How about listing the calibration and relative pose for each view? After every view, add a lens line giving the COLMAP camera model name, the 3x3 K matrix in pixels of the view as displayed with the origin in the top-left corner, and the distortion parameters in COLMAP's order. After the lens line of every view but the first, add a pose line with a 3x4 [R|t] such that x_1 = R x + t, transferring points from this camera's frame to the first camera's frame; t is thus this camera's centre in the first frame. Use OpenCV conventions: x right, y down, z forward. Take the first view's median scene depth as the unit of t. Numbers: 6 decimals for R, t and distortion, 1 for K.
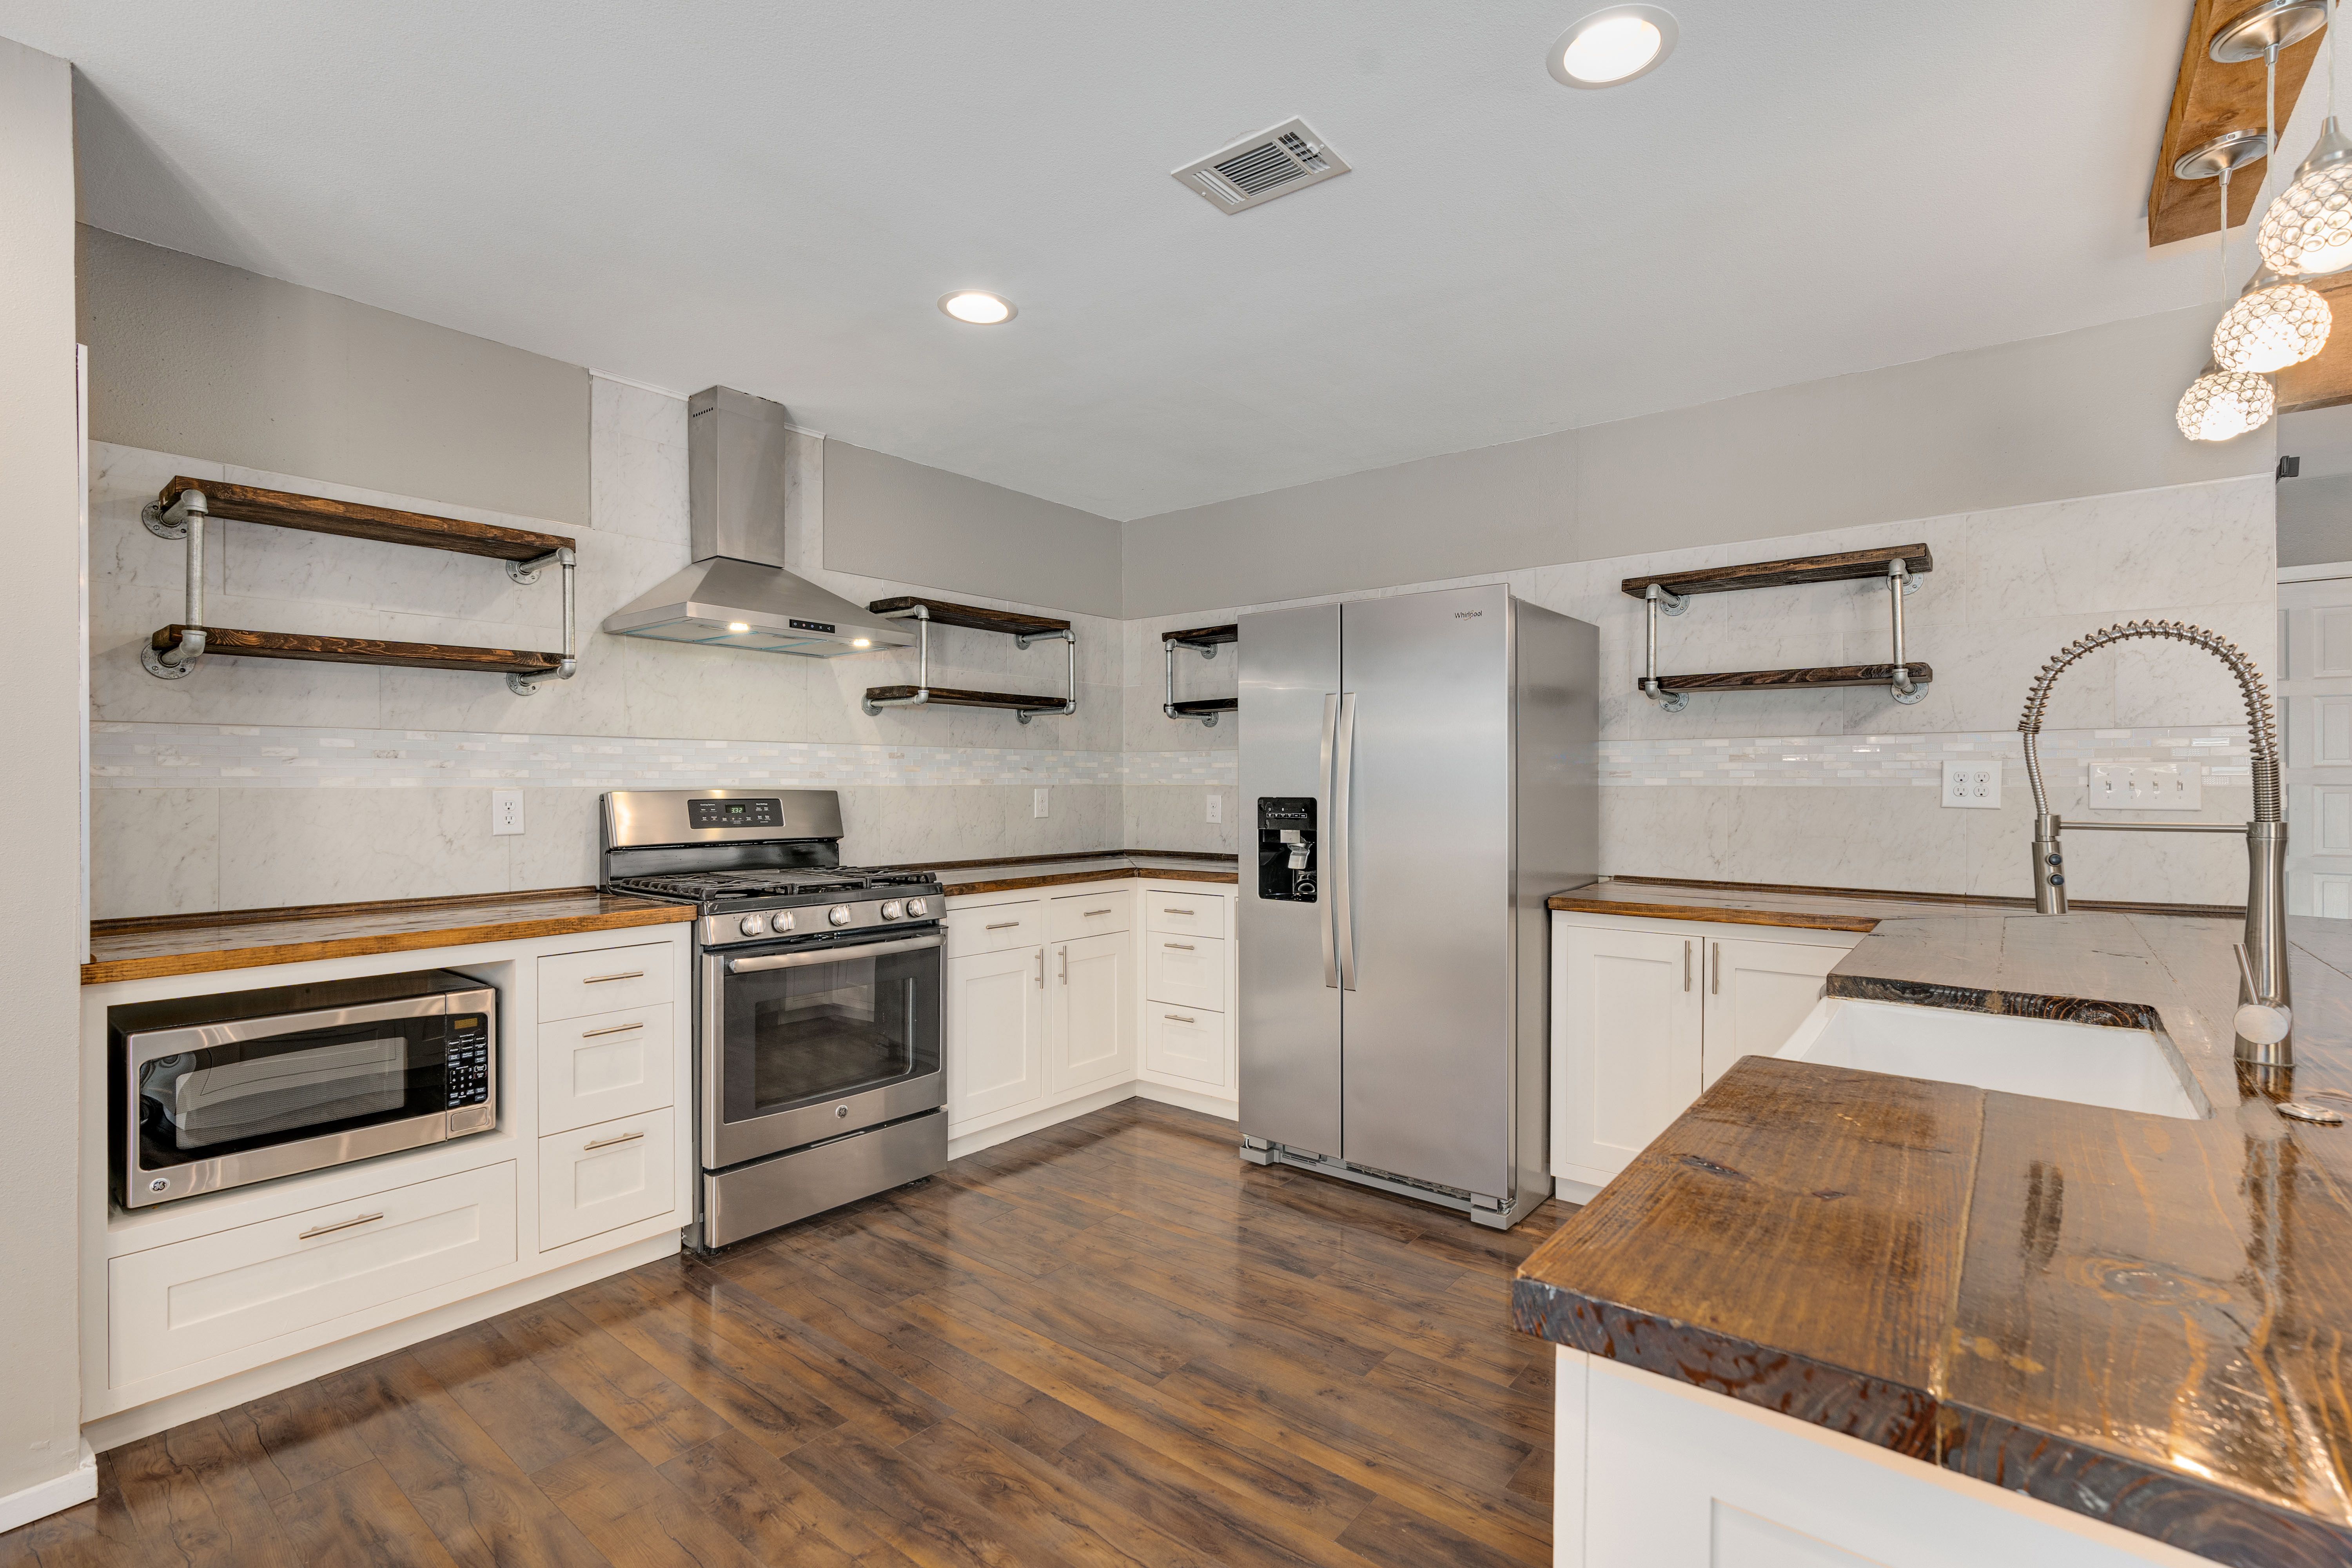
lens RADIAL K [[1052.1, 0, 1058.6], [0, 1052.1, 785.5], [0, 0, 1]] dist [-0.001868, -0.000168]
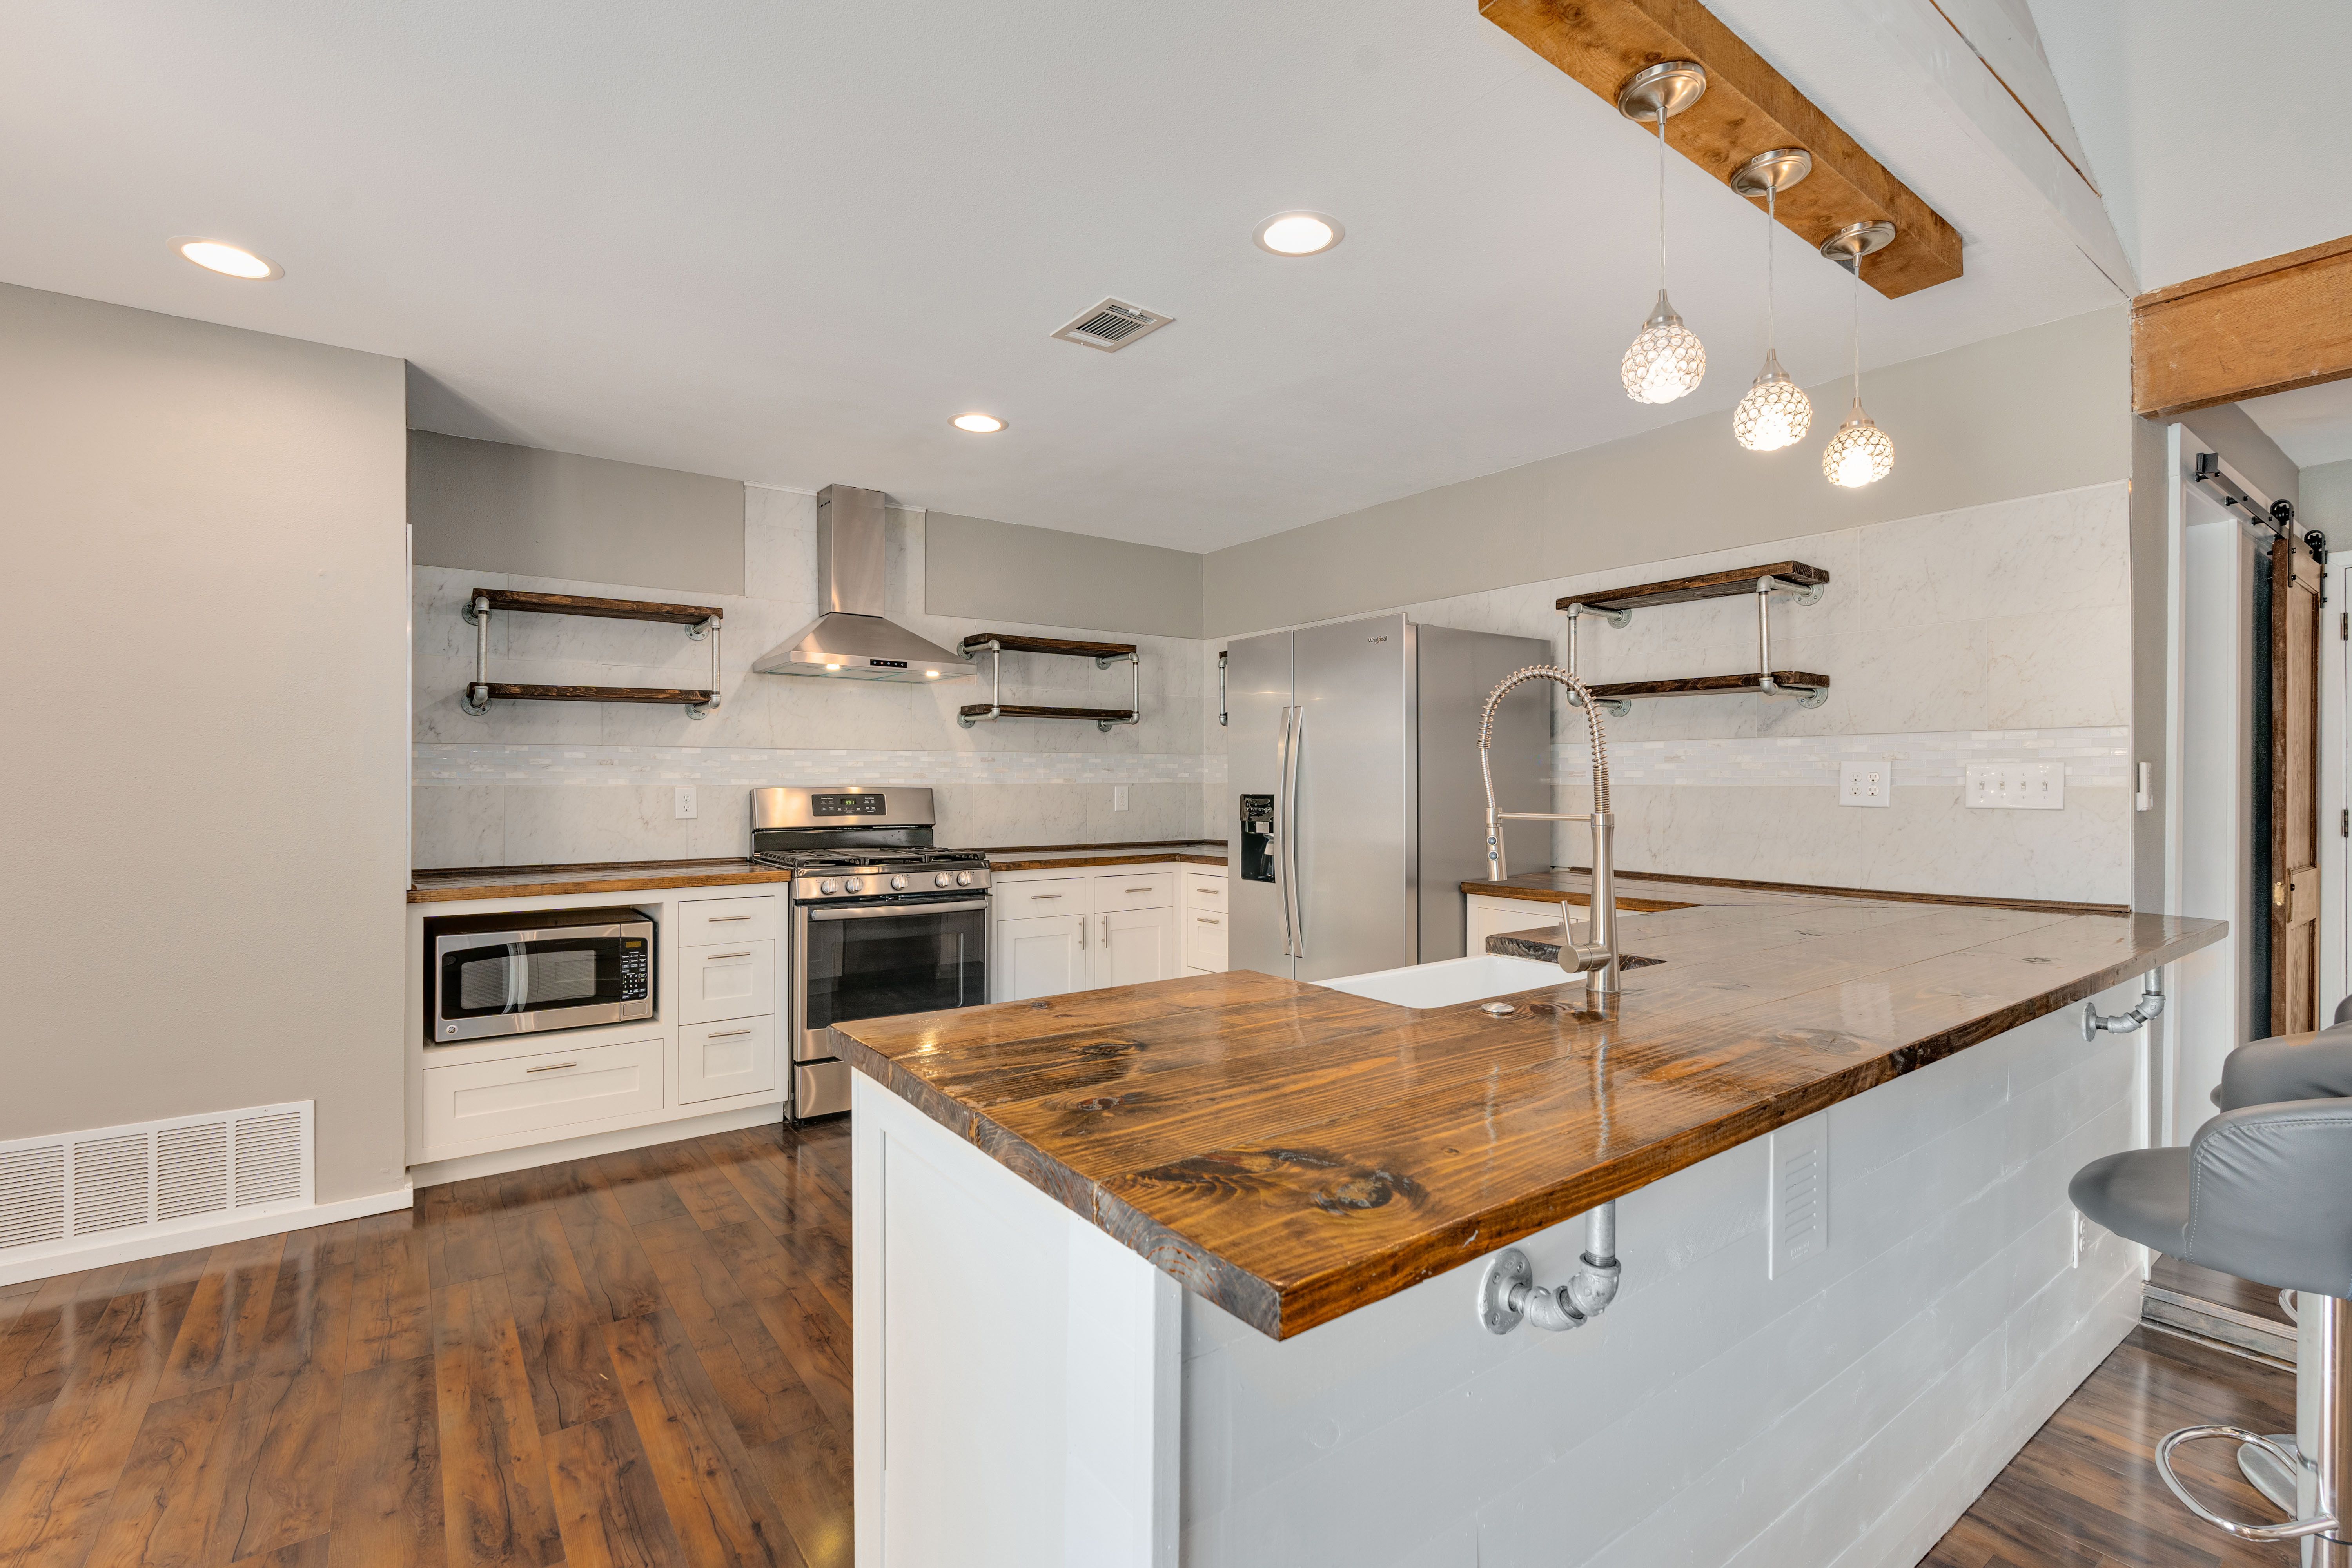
lens RADIAL K [[1001.5, 0, 1025.7], [0, 1001.5, 776.4], [0, 0, 1]] dist [-0.003361, -0.000297]
pose [[0.961182, -0.001268, -0.275913, 0.296934], [-0.000435, 0.999981, -0.006111, -0.002101], [0.275916, 0.005994, 0.961163, -0.171784]]
